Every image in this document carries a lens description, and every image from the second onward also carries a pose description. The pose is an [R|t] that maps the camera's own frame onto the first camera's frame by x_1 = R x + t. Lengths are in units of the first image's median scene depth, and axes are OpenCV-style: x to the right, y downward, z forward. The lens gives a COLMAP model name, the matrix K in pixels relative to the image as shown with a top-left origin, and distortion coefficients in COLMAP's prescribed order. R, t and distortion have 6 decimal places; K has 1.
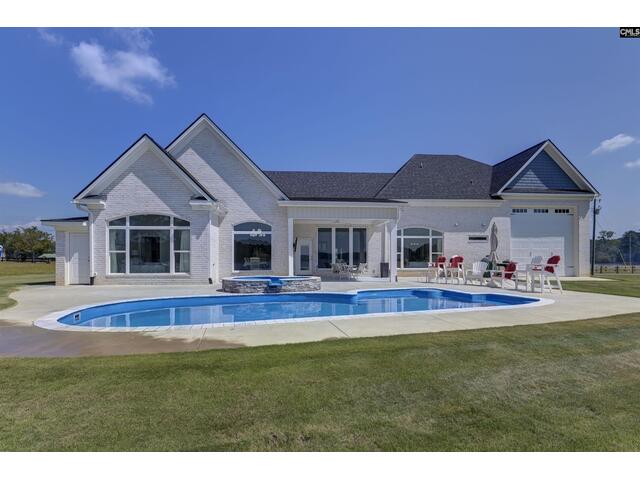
lens RADIAL K [[314.2, 0, 335.6], [0, 314.2, 252.0], [0, 0, 1]] dist [-0.000713, -0.001184]
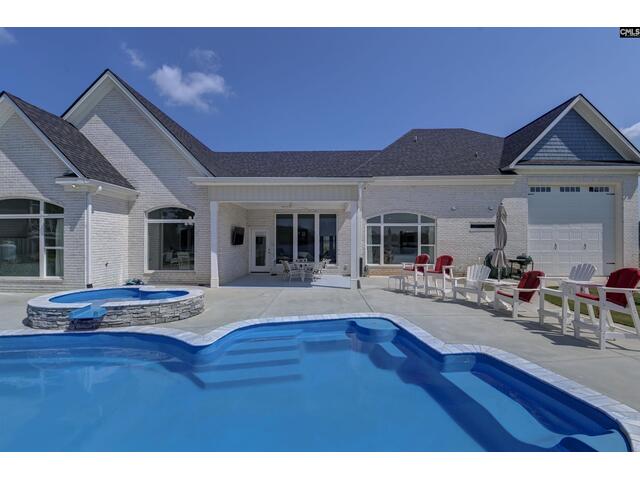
lens RADIAL K [[290.7, 0, 323.8], [0, 290.7, 236.7], [0, 0, 1]] dist [-0.009531, -0.005262]
pose [[0.994678, -0.000163, -0.103029, 0.148839], [0.000401, 0.999997, 0.002296, -0.020393], [0.103028, -0.002325, 0.994676, 0.273815]]
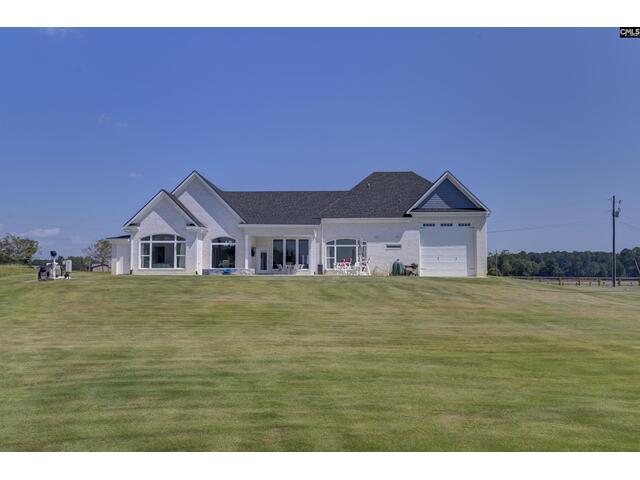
lens RADIAL K [[422.6, 0, 320.5], [0, 422.6, 243.1], [0, 0, 1]] dist [0.039772, -0.000452]
pose [[0.994545, -0.003555, -0.104247, 0.357258], [-0.001024, 0.999038, -0.043836, 0.021725], [0.104303, 0.043704, 0.993585, -0.857538]]
